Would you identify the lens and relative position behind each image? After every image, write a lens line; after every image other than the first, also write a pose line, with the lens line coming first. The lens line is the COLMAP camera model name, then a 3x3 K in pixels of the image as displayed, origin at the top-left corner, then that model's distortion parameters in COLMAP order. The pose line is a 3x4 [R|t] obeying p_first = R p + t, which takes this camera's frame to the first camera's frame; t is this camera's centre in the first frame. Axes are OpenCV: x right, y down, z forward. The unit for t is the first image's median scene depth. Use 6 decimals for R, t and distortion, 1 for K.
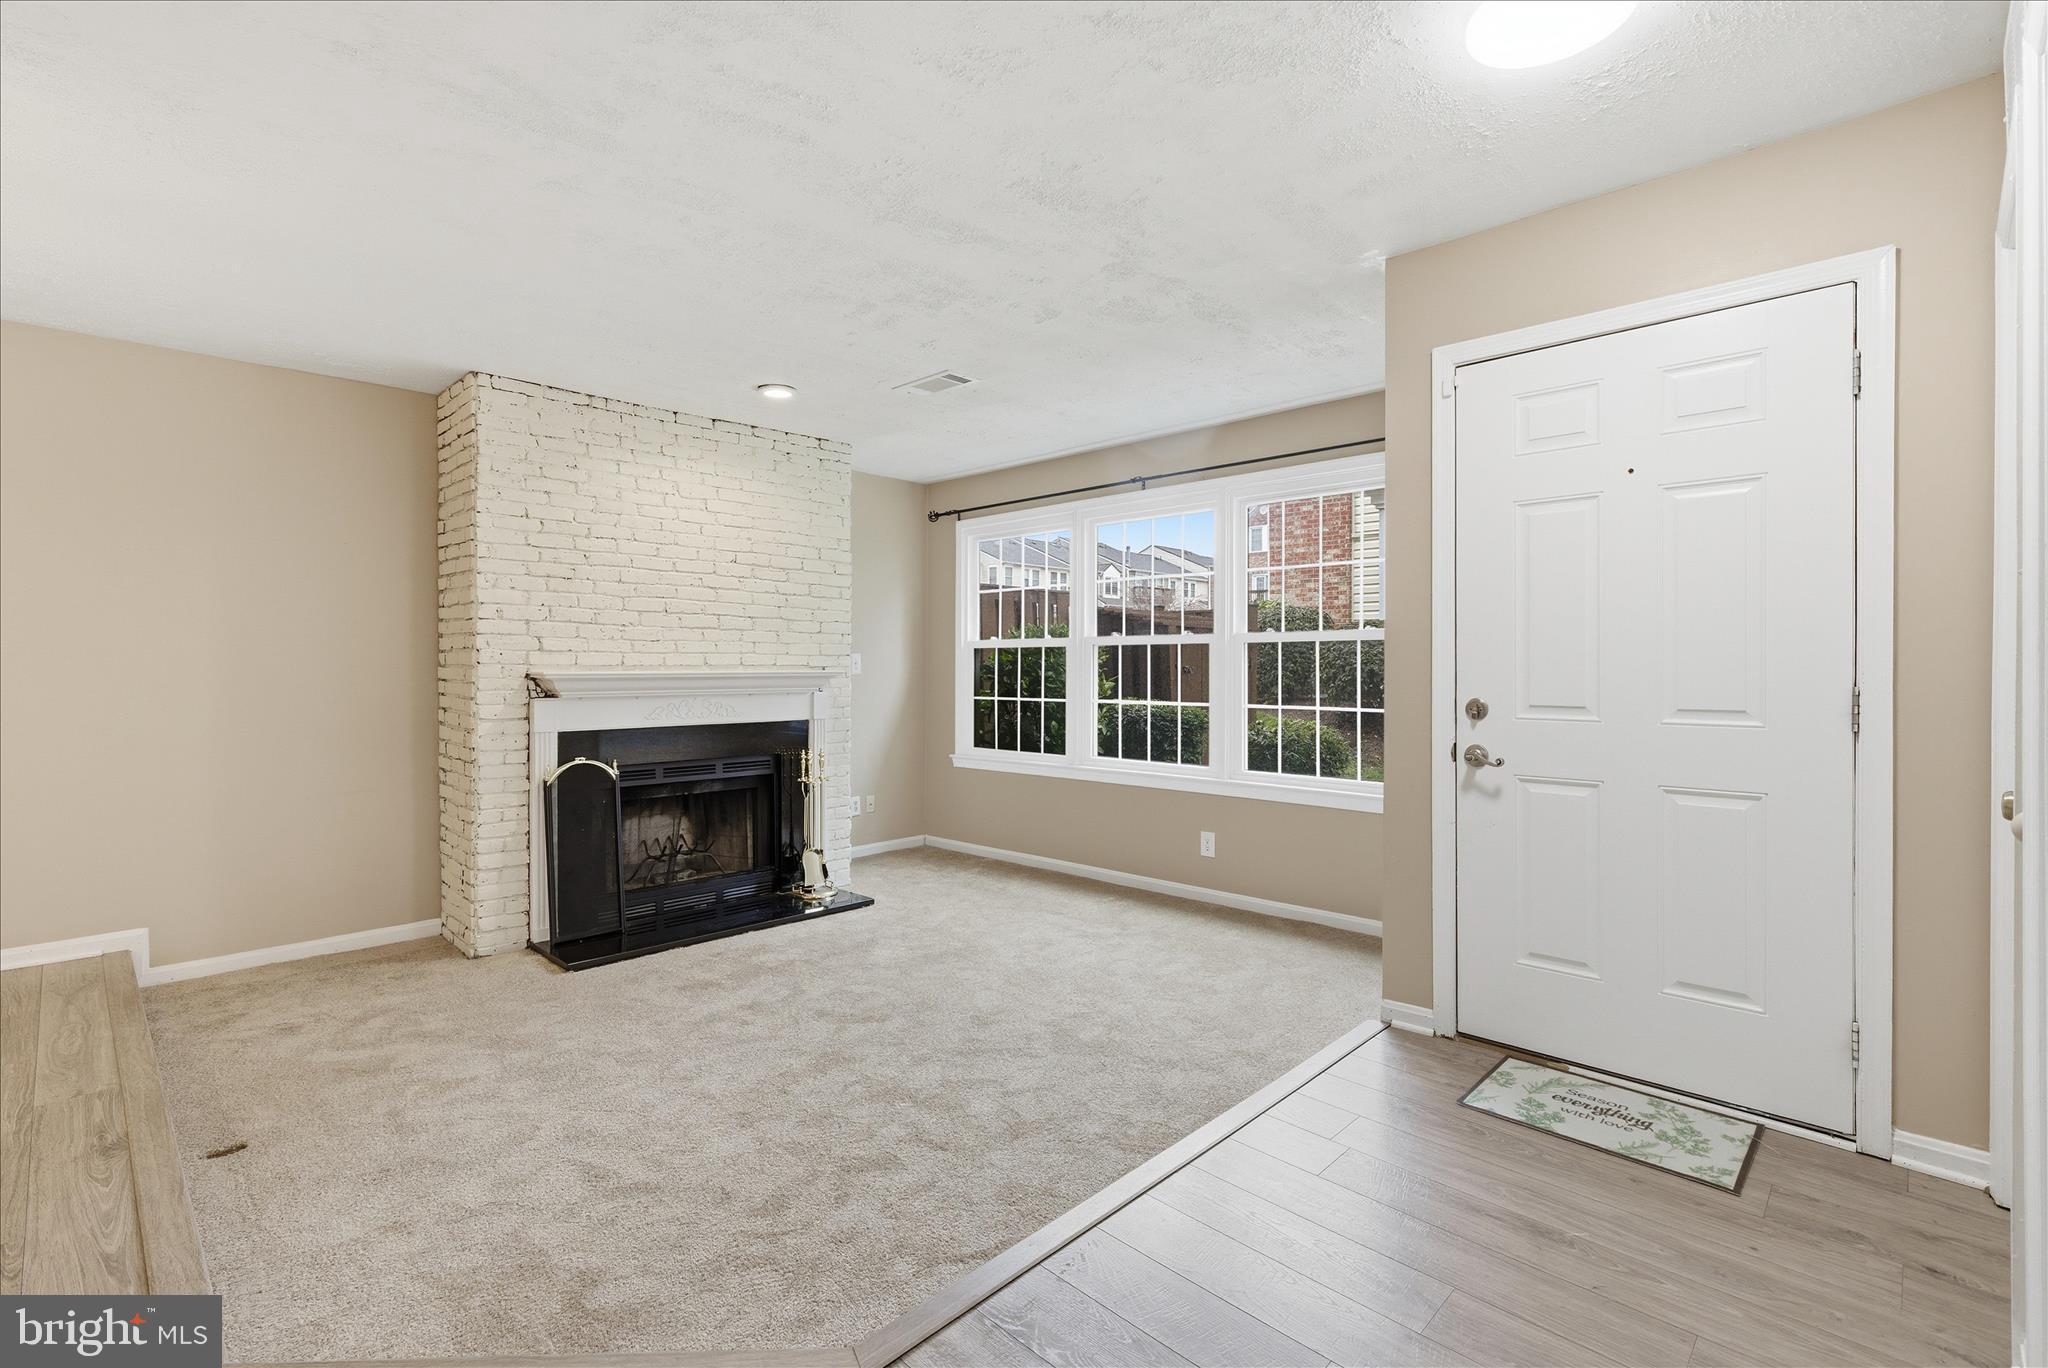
lens RADIAL K [[921.9, 0, 1033.0], [0, 921.9, 675.7], [0, 0, 1]] dist [0.000499, 0.000934]
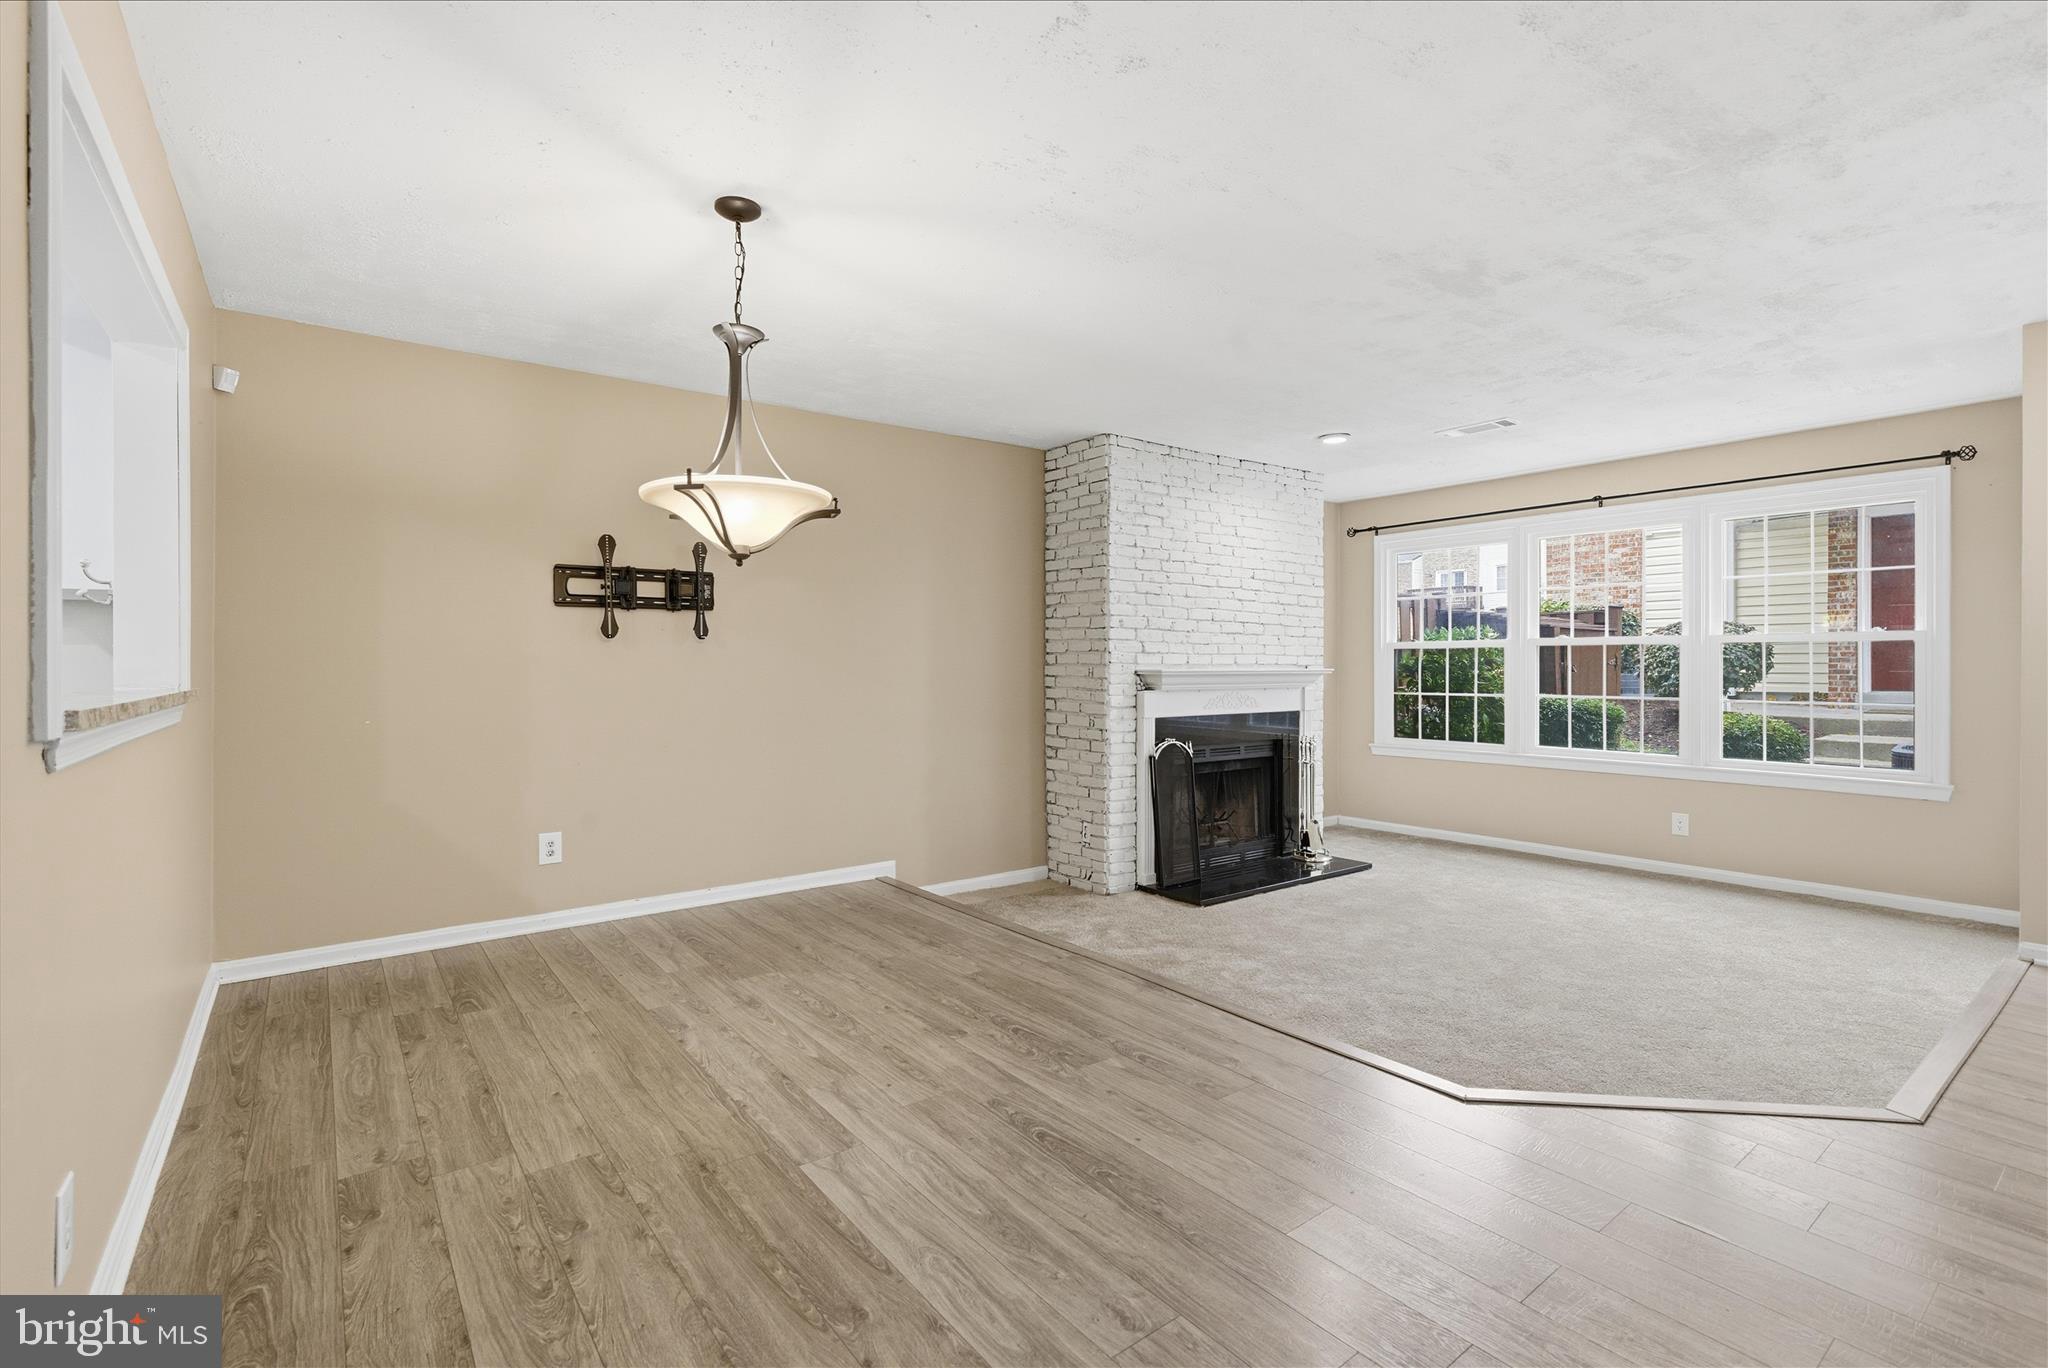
lens RADIAL K [[921.9, 0, 1033.0], [0, 921.9, 675.7], [0, 0, 1]] dist [0.000499, 0.000934]
pose [[0.989024, -0.000357, -0.147756, -0.497338], [0.000247, 1.000000, -0.000758, 0.004880], [0.147756, 0.000713, 0.989024, -0.260661]]
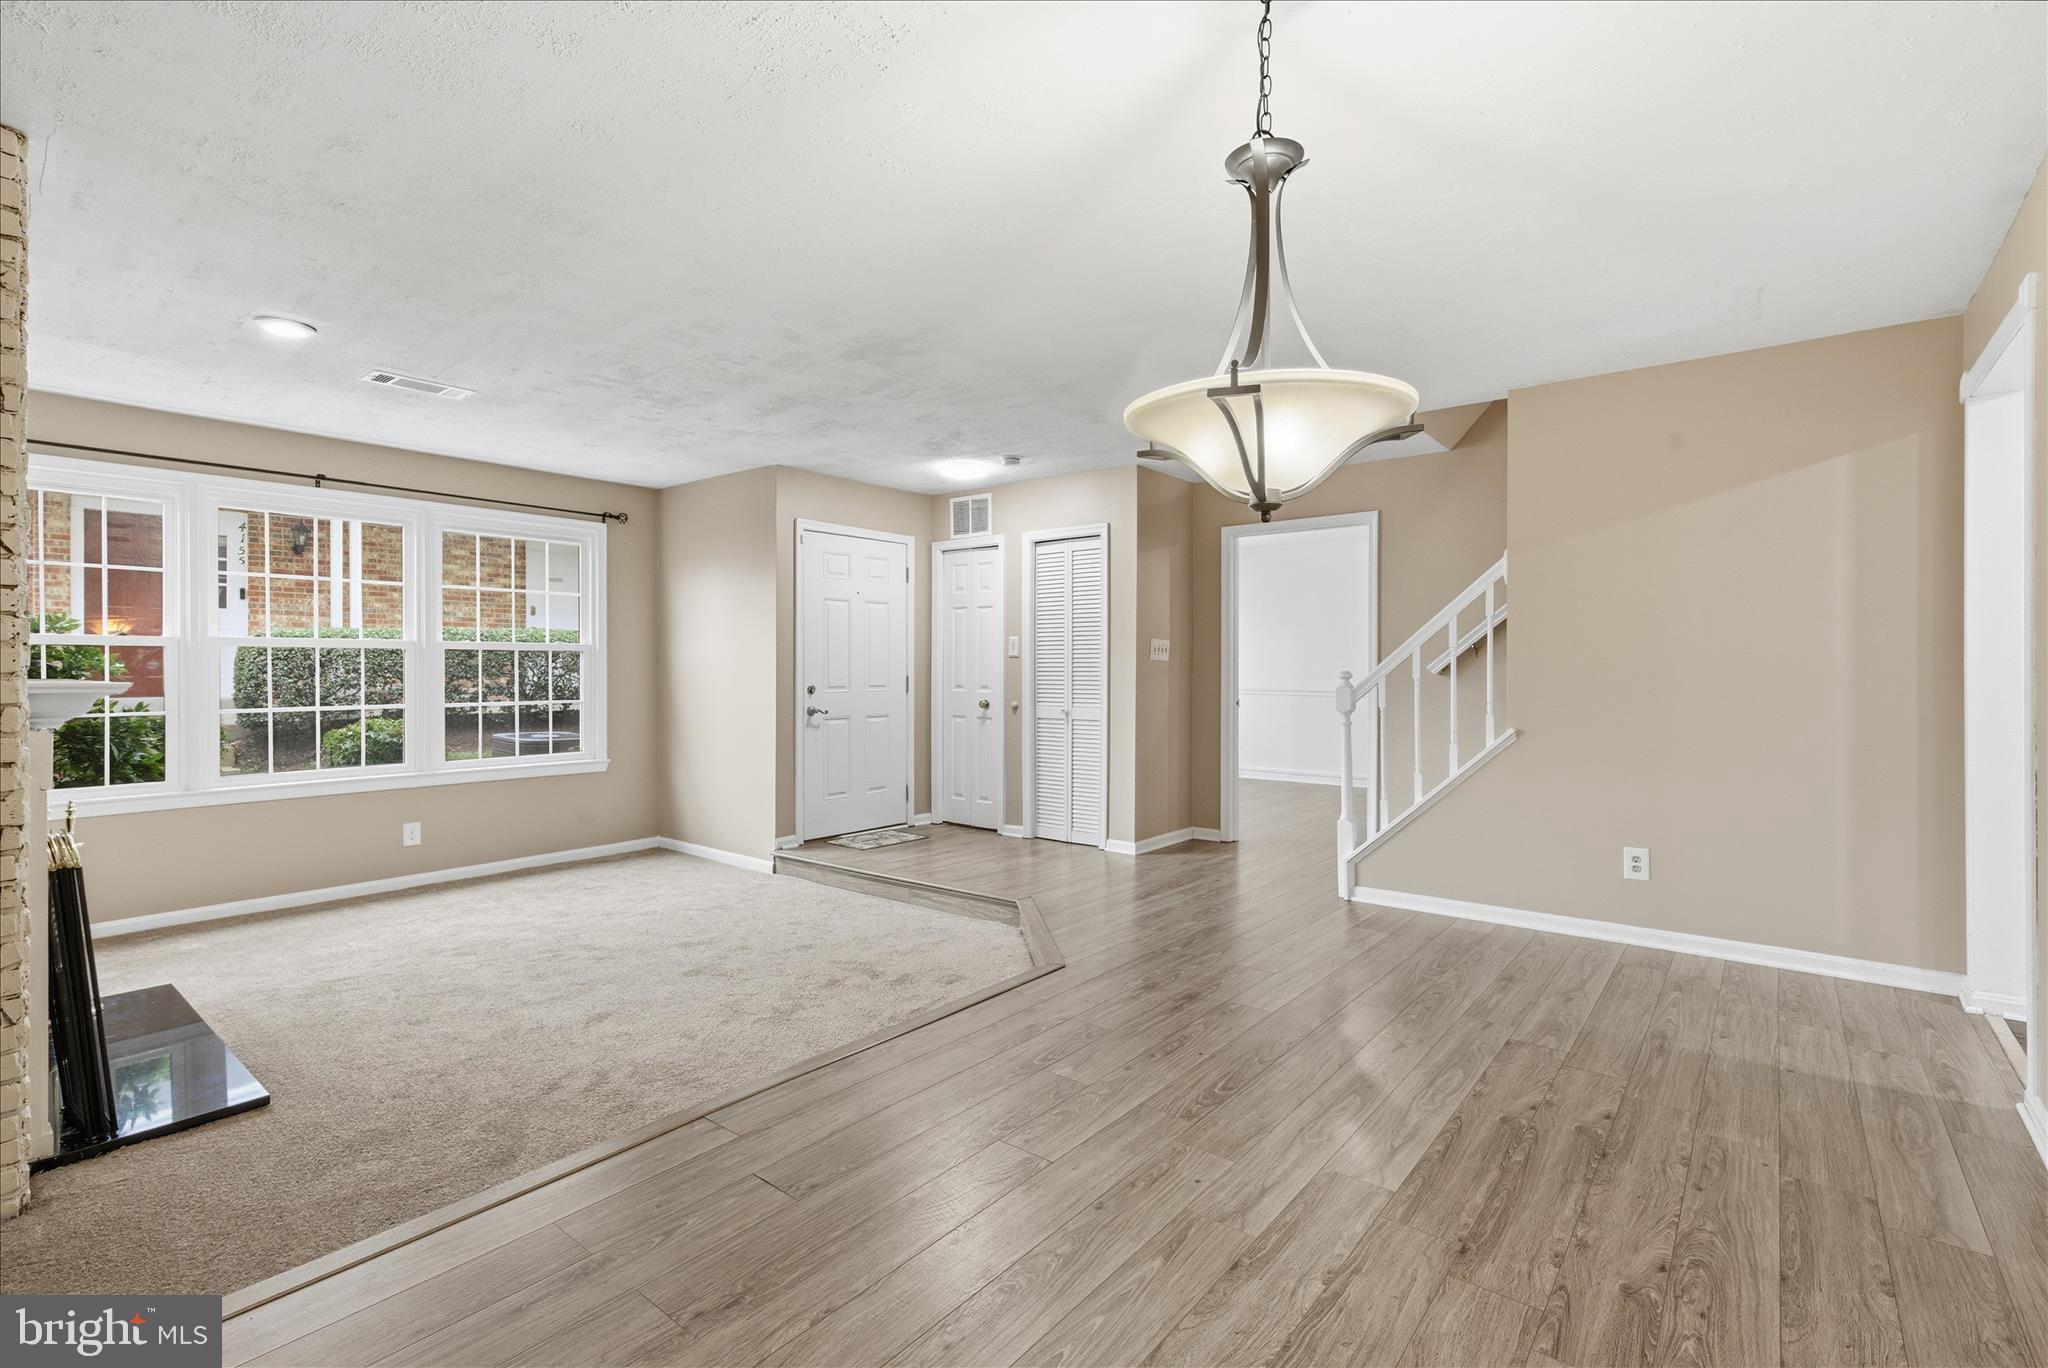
lens RADIAL K [[941.8, 0, 1031.2], [0, 941.8, 680.9], [0, 0, 1]] dist [0.002325, 0.000447]
pose [[-0.089867, -0.012952, 0.995870, -1.161356], [0.011021, 0.999841, 0.013998, -0.006535], [-0.995893, 0.012233, -0.089710, 0.438492]]
